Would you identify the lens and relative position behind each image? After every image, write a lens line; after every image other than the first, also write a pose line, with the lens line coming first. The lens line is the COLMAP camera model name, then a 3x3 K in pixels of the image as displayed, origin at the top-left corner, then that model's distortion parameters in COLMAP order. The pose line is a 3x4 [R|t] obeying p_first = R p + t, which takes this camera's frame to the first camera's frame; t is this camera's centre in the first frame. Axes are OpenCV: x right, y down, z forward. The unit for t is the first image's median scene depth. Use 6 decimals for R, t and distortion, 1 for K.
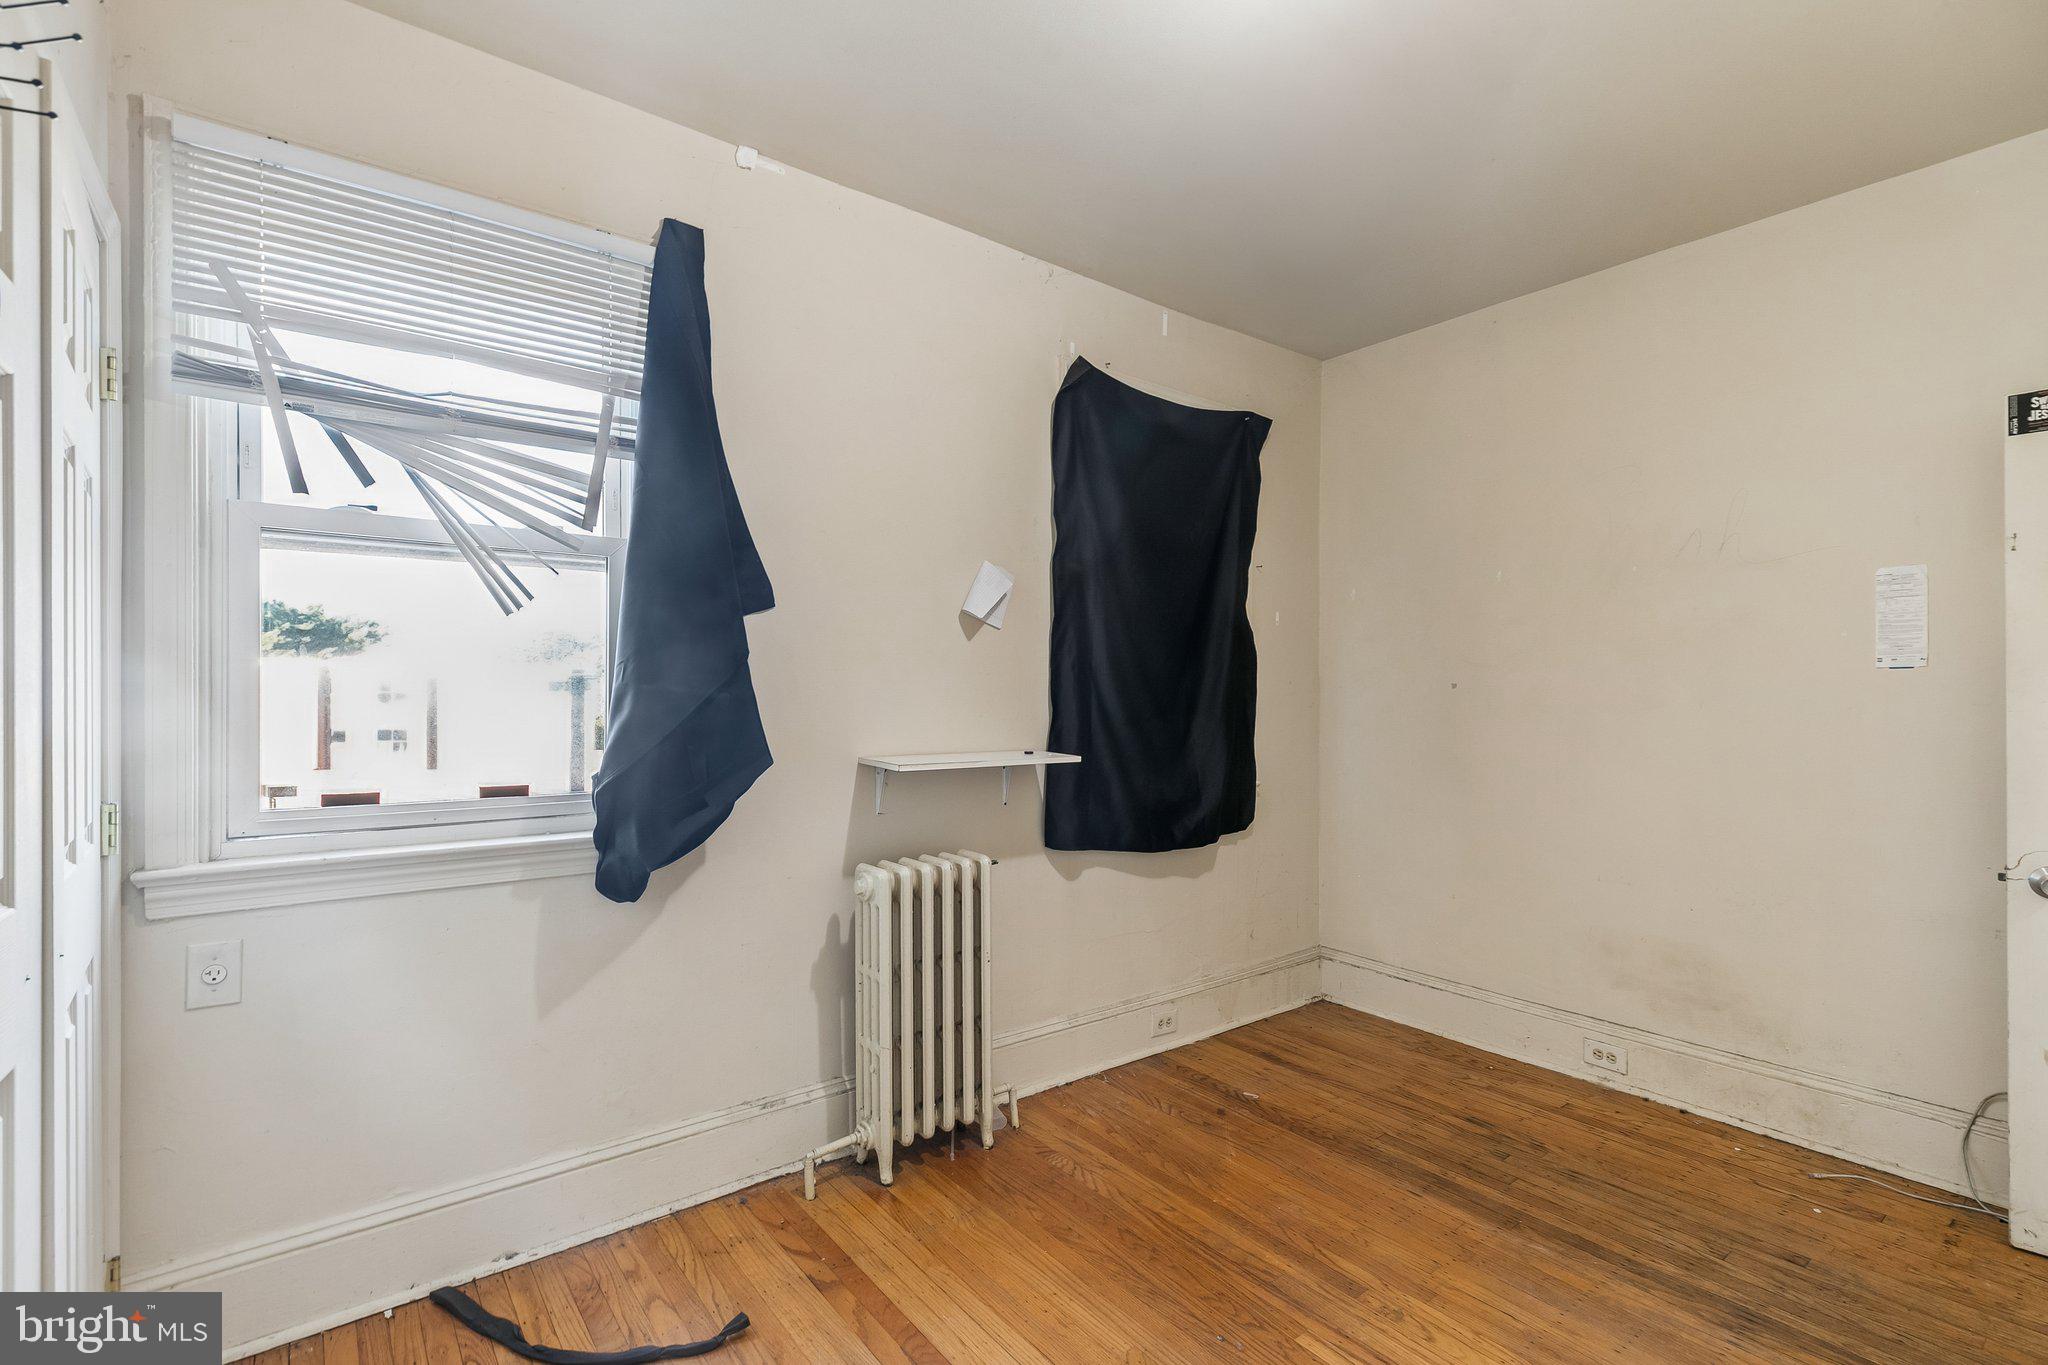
lens RADIAL K [[923.8, 0, 1012.7], [0, 923.8, 702.7], [0, 0, 1]] dist [0.004862, -0.000151]
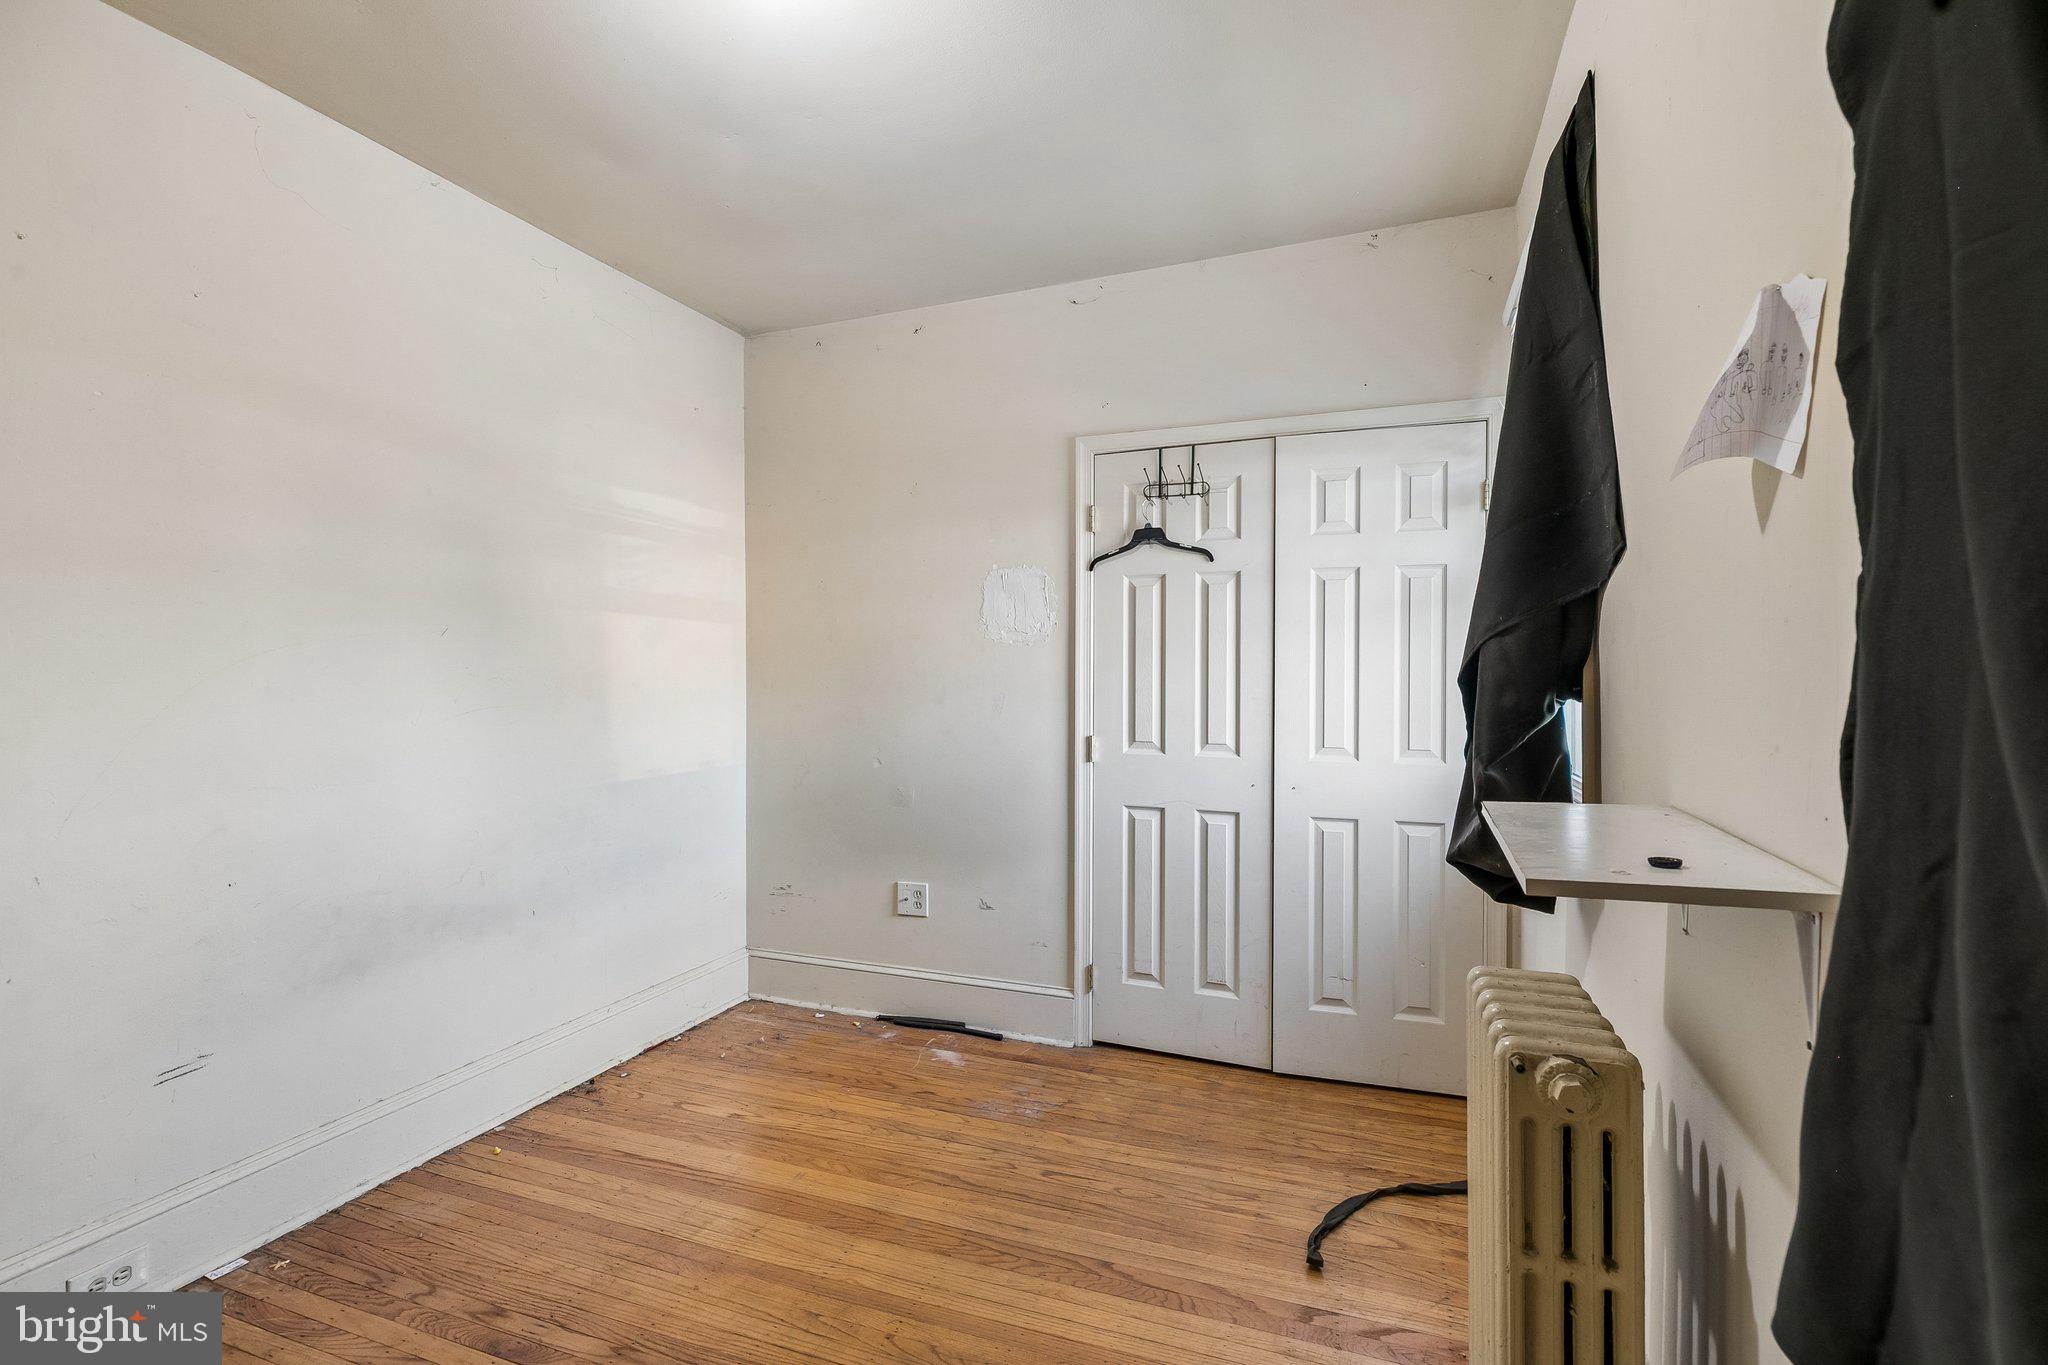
lens RADIAL K [[920.5, 0, 1021.3], [0, 920.5, 676.9], [0, 0, 1]] dist [0.003721, -0.000119]
pose [[-0.851215, 0.004589, -0.524797, 0.450725], [0.003784, 0.999989, 0.002606, -0.019219], [0.524803, 0.000233, -0.851224, 1.383323]]
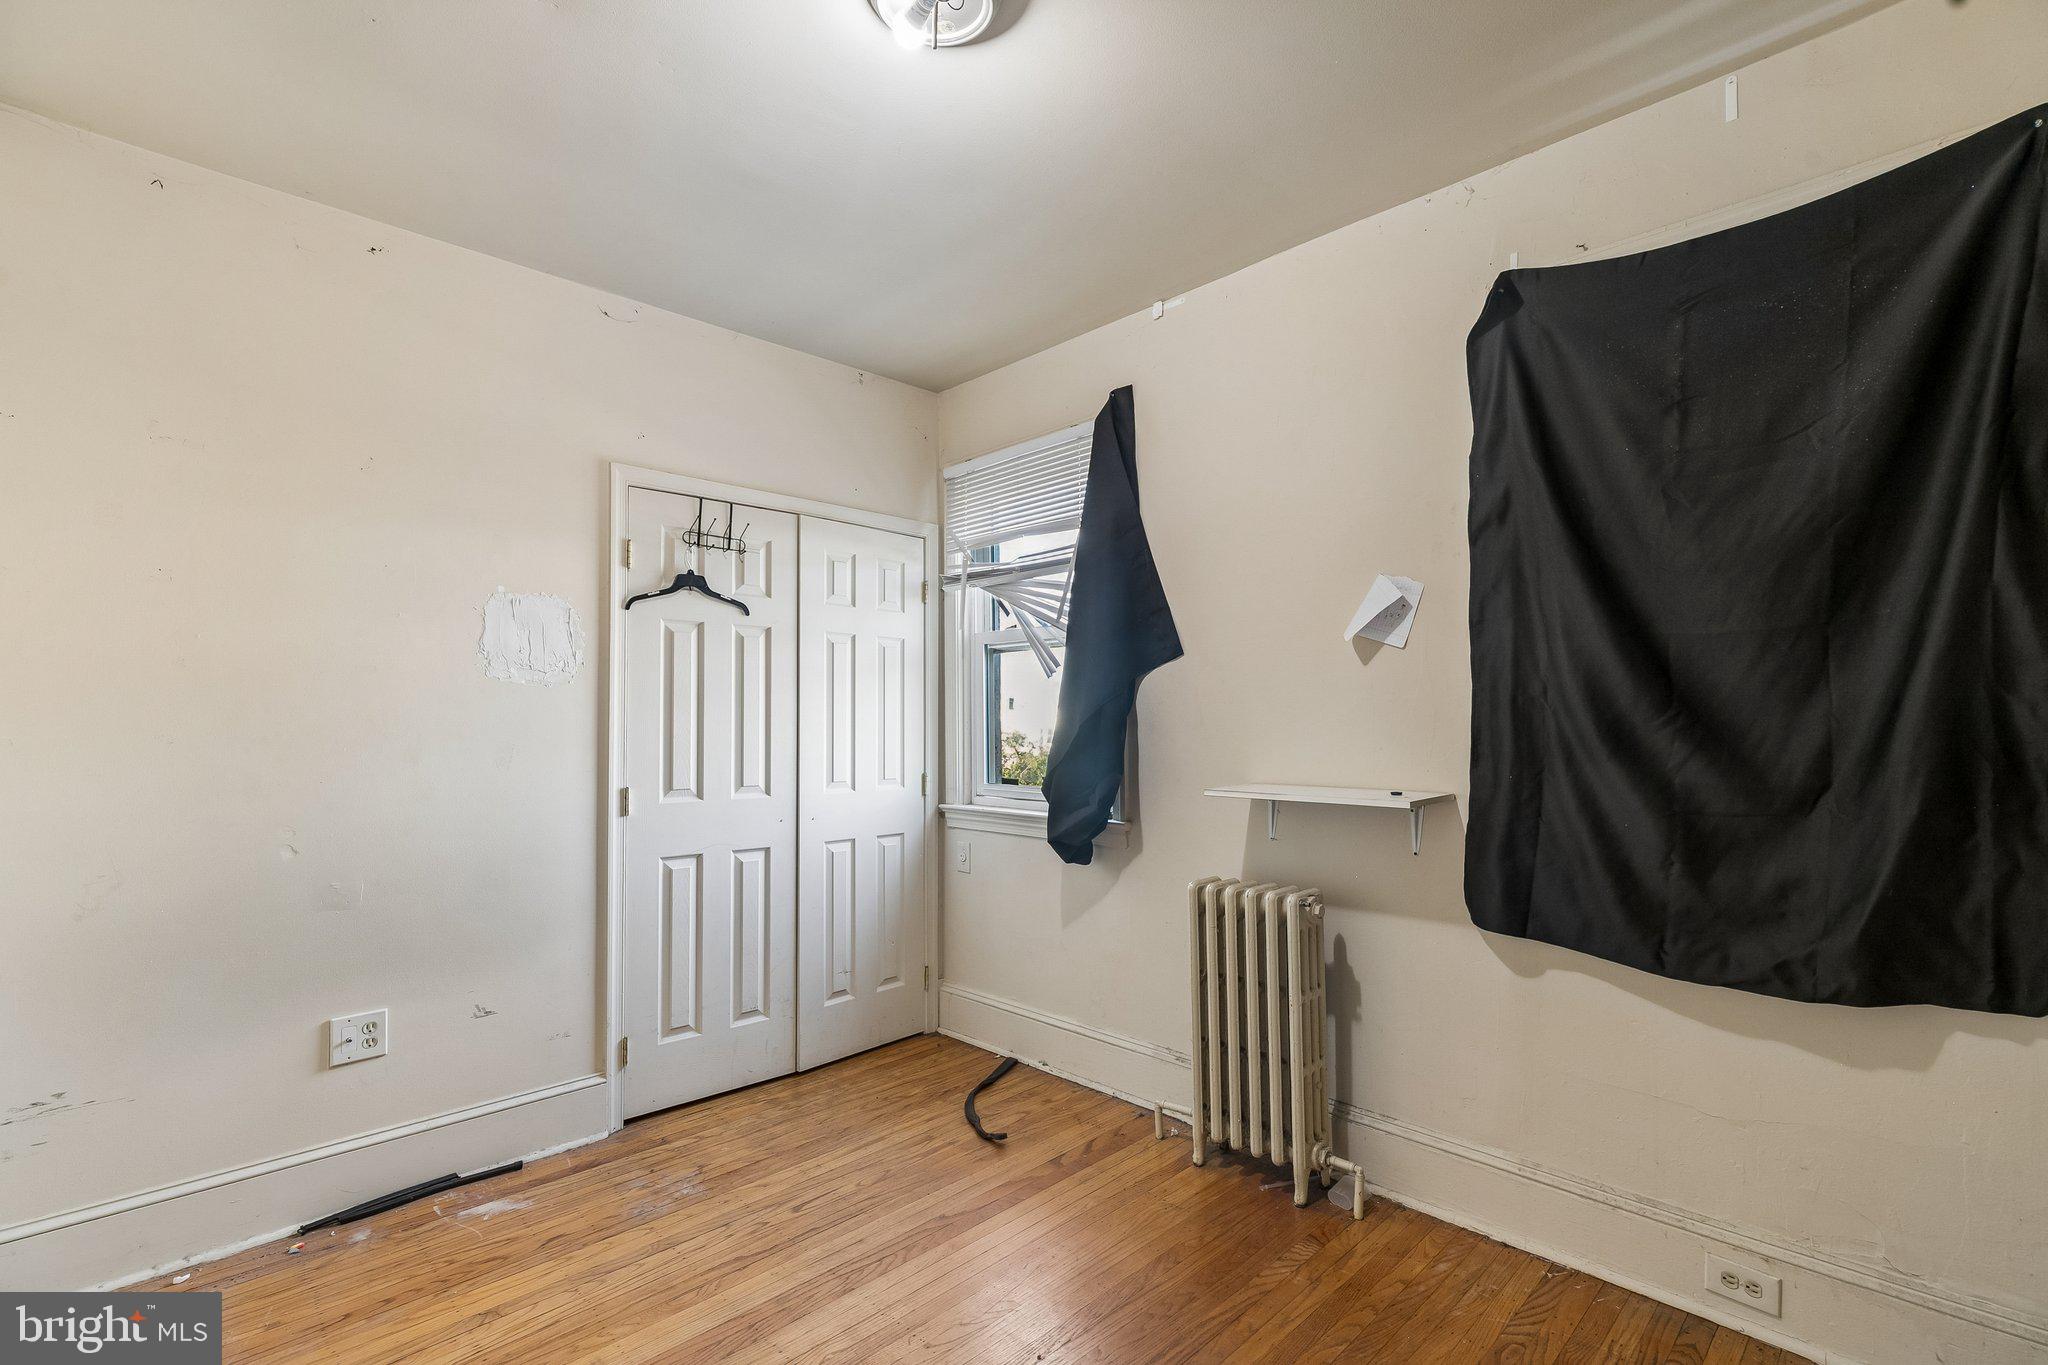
lens RADIAL K [[923.8, 0, 1012.7], [0, 923.8, 702.7], [0, 0, 1]] dist [0.004862, -0.000151]
pose [[0.115753, -0.019278, -0.993091, 0.969164], [0.004387, 0.999812, -0.018897, -0.017893], [0.993268, -0.002169, 0.115816, 0.654806]]
